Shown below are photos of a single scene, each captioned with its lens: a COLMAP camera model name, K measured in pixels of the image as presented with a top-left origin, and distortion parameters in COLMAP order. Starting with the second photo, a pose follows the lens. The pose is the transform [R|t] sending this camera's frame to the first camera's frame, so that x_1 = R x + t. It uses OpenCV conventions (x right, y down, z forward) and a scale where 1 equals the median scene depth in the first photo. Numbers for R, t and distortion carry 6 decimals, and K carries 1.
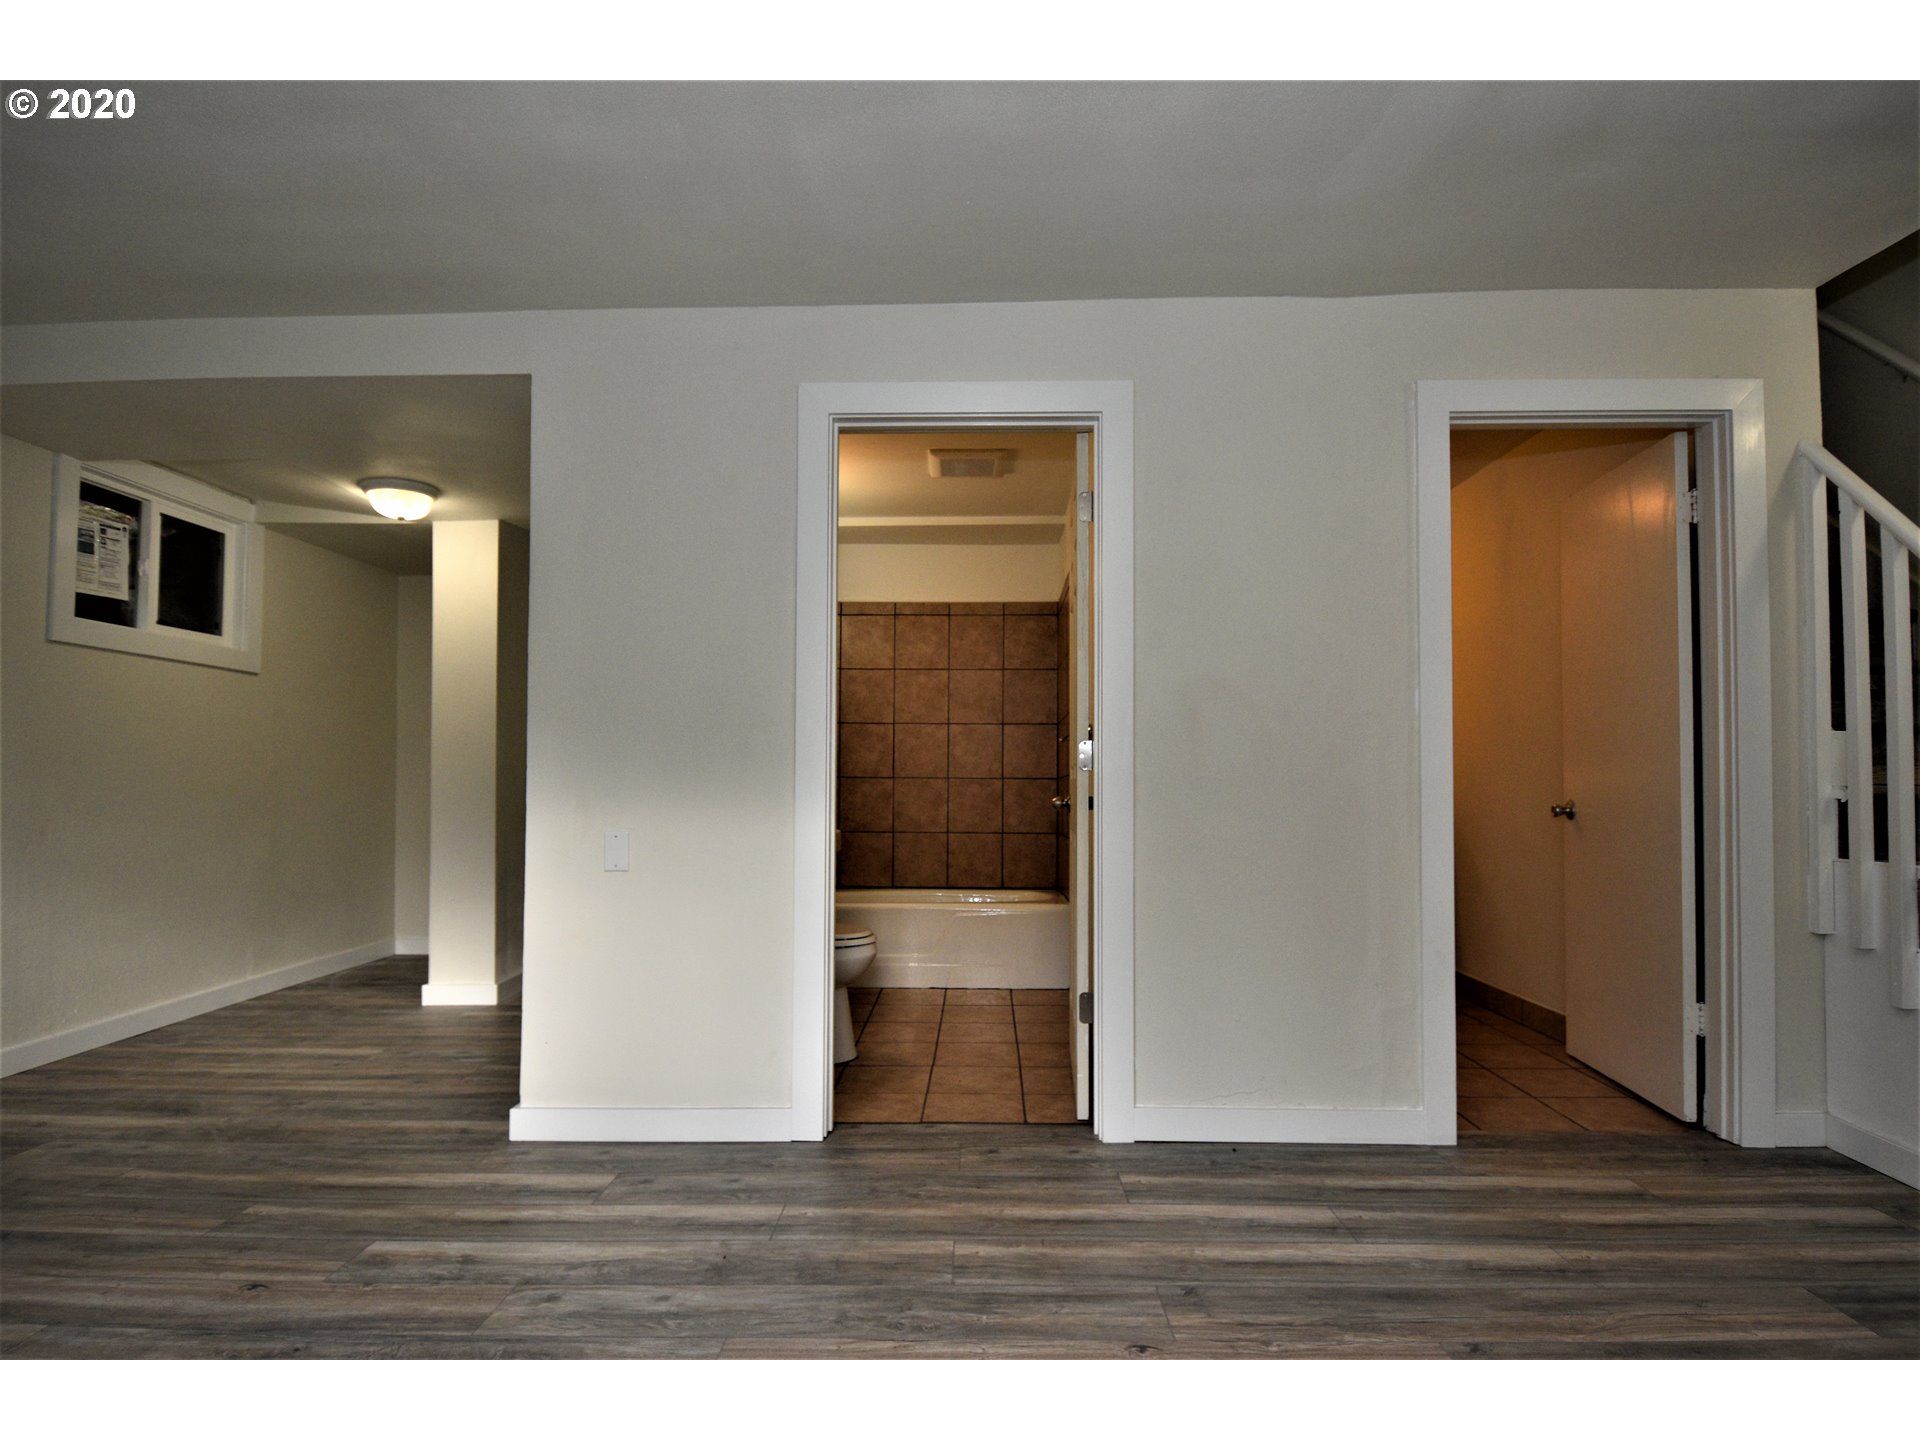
lens RADIAL K [[1011.4, 0, 951.6], [0, 1011.4, 734.7], [0, 0, 1]] dist [-0.004591, -0.004418]
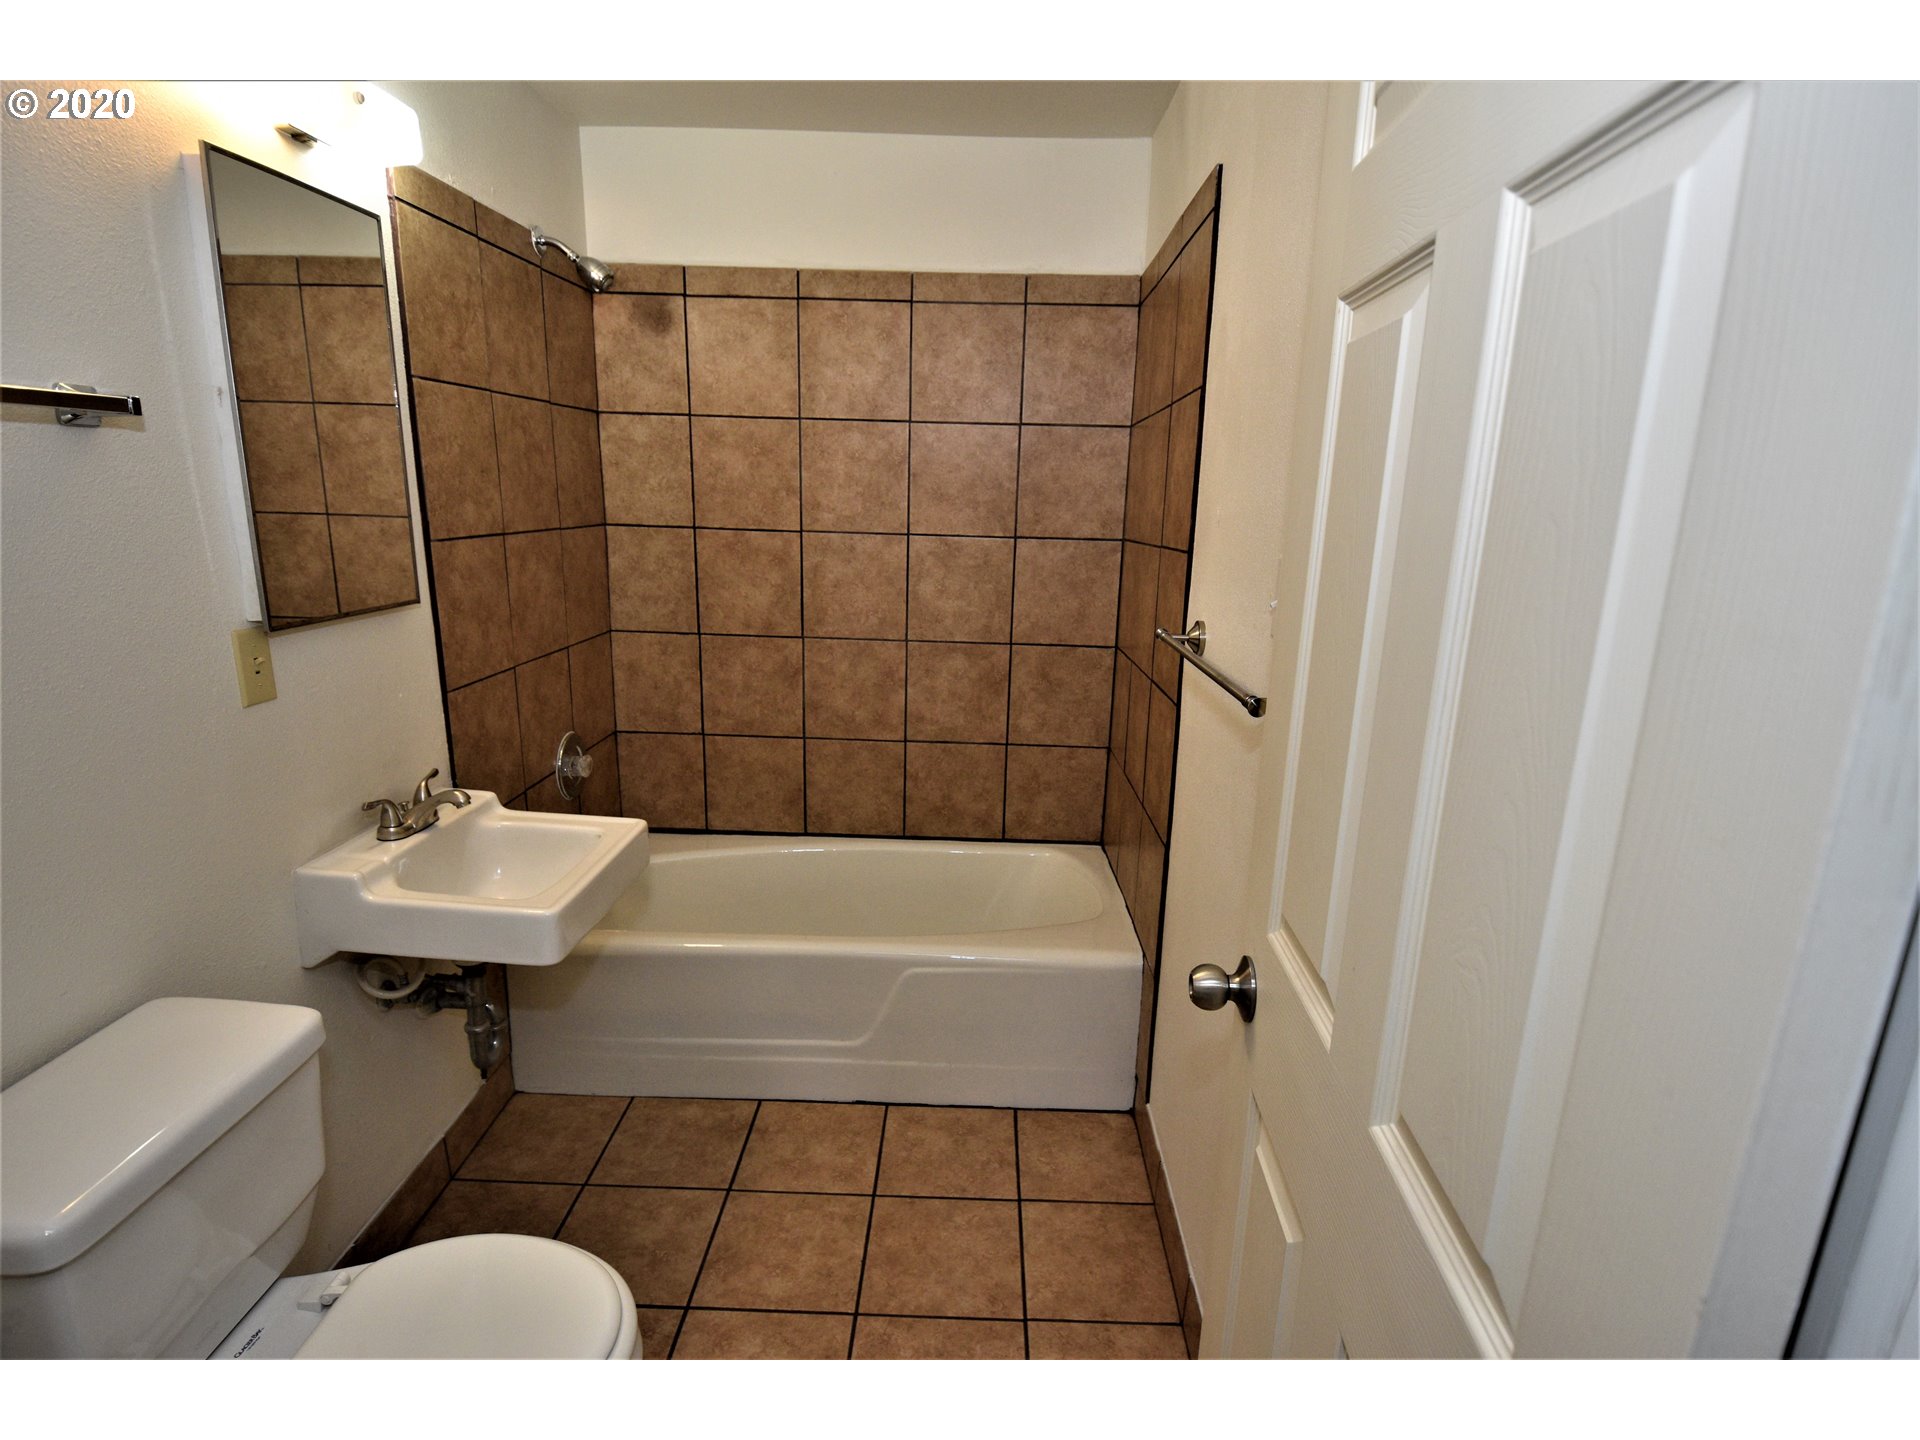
lens RADIAL K [[967.8, 0, 961.5], [0, 967.8, 739.3], [0, 0, 1]] dist [-0.001361, -0.001787]
pose [[0.999710, 0.024073, 0.000336, 0.025878], [-0.023264, 0.962339, 0.270856, -0.043979], [0.006197, -0.270785, 0.962620, 0.507205]]
